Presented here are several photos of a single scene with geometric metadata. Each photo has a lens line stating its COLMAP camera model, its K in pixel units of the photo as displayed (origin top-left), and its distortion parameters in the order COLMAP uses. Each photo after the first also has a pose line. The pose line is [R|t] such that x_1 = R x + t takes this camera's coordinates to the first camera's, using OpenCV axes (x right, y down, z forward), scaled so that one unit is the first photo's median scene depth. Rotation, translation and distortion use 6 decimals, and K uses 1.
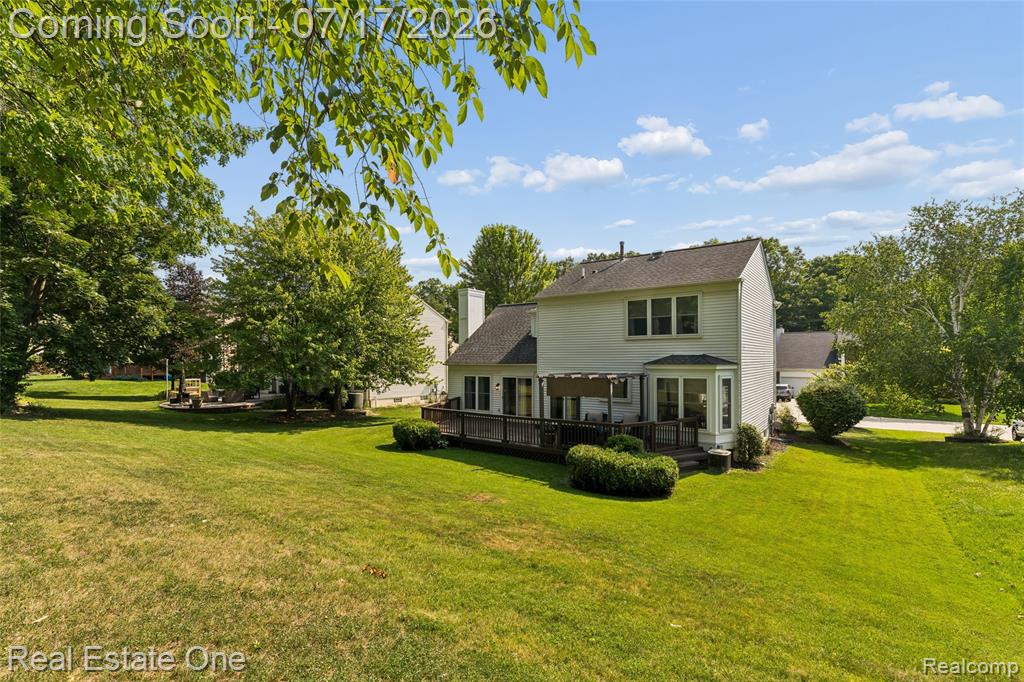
lens RADIAL K [[470.0, 0, 506.6], [0, 470.0, 349.5], [0, 0, 1]] dist [-0.000782, 0.002300]
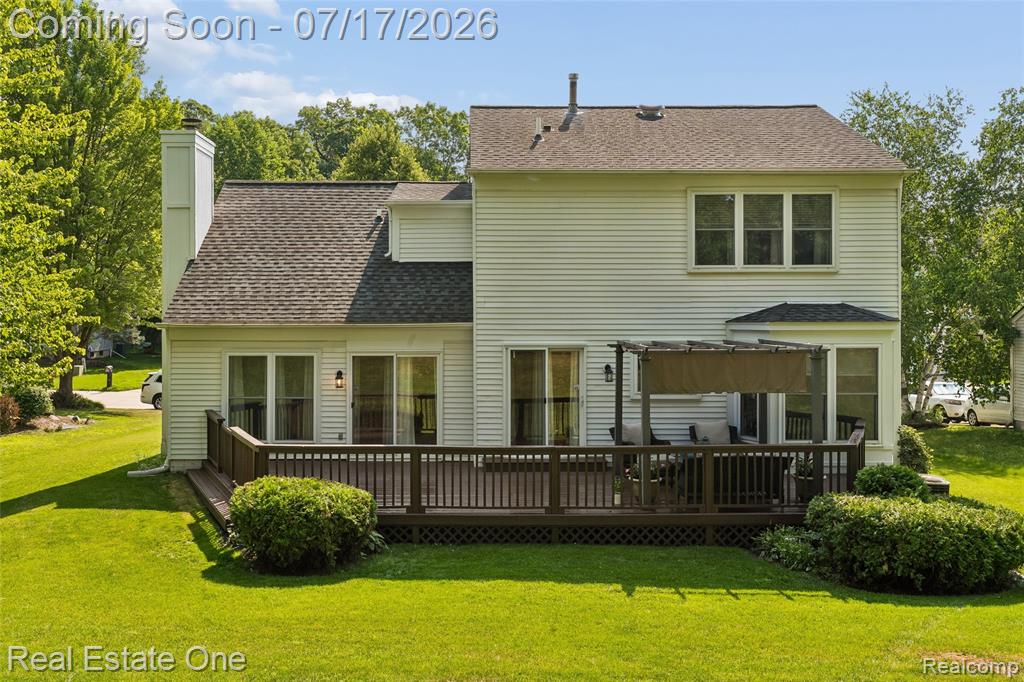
lens RADIAL K [[866.5, 0, 512.5], [0, 866.5, 331.1], [0, 0, 1]] dist [0.002365, 0.005397]
pose [[0.803876, -0.006078, 0.594767, -0.436552], [-0.012458, 0.999556, 0.027054, 0.017906], [-0.594667, -0.029158, 0.803443, 0.380836]]
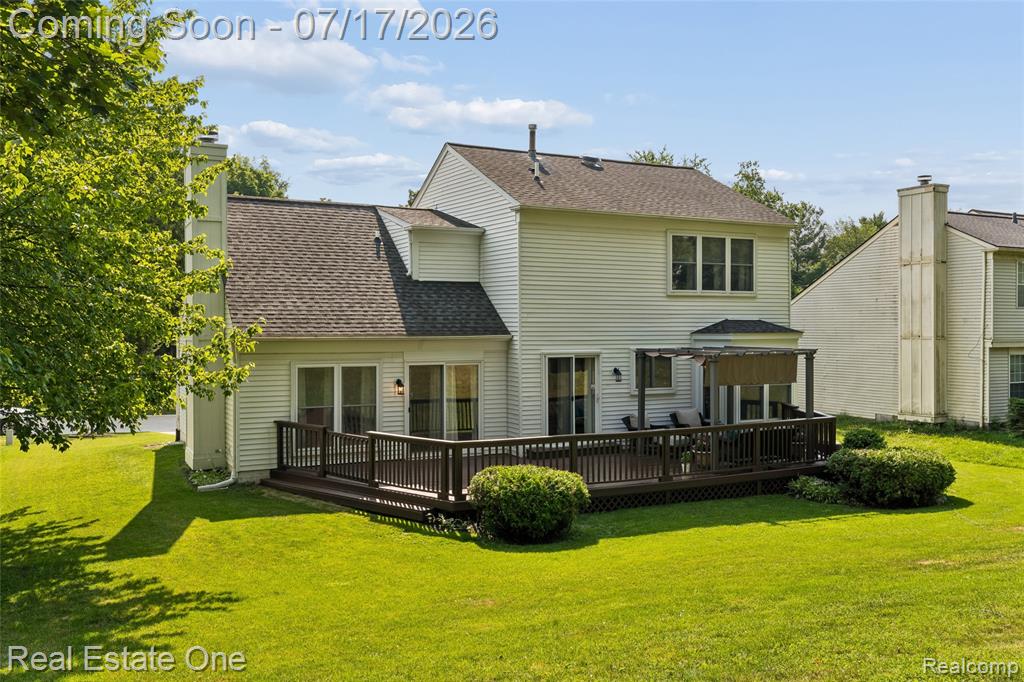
lens RADIAL K [[866.5, 0, 481.2], [0, 866.5, 339.6], [0, 0, 1]] dist [0.002365, 0.005397]
pose [[0.459858, -0.010704, 0.887928, -0.911761], [-0.014704, 0.999698, 0.019667, 0.019592], [-0.887871, -0.022100, 0.459562, 0.686917]]
